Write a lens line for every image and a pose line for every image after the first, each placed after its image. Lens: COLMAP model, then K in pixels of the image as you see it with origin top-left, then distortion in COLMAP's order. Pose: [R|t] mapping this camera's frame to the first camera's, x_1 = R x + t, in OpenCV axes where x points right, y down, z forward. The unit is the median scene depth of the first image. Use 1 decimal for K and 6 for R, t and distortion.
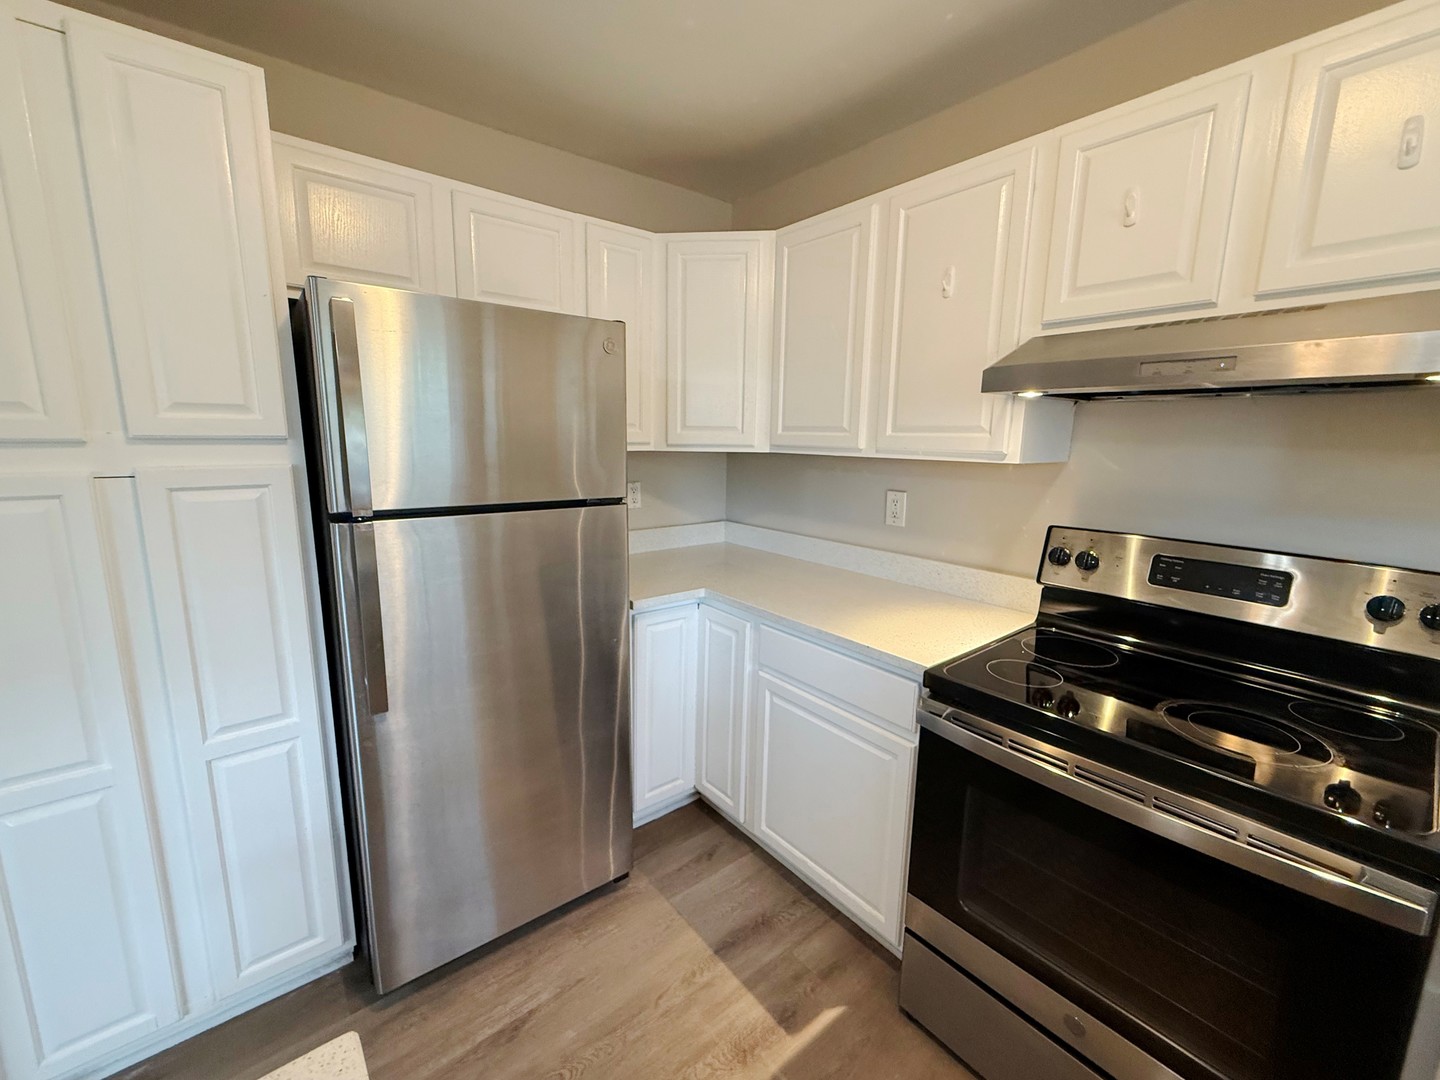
lens RADIAL K [[591.4, 0, 720.0], [0, 591.4, 540.0], [0, 0, 1]] dist [-0.004743, 0.000130]
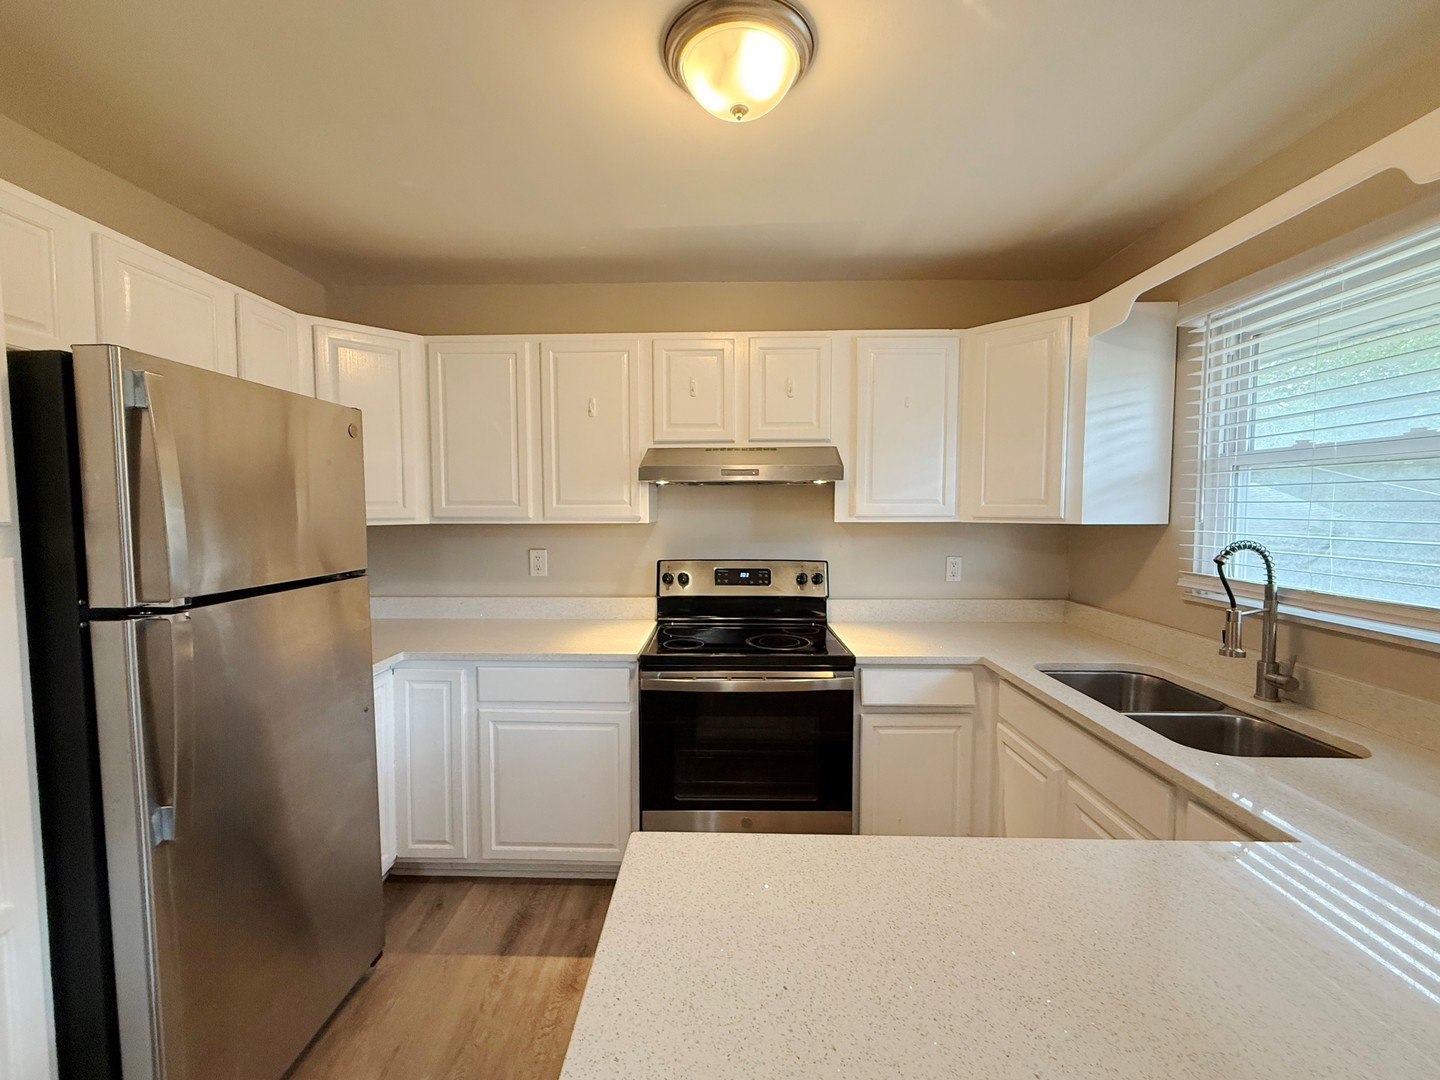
lens RADIAL K [[591.4, 0, 720.0], [0, 591.4, 540.0], [0, 0, 1]] dist [-0.004743, 0.000130]
pose [[0.637357, -0.061229, 0.768132, -0.569077], [0.146989, 0.988195, -0.043193, 0.014710], [-0.756419, 0.140436, 0.638833, -0.165801]]
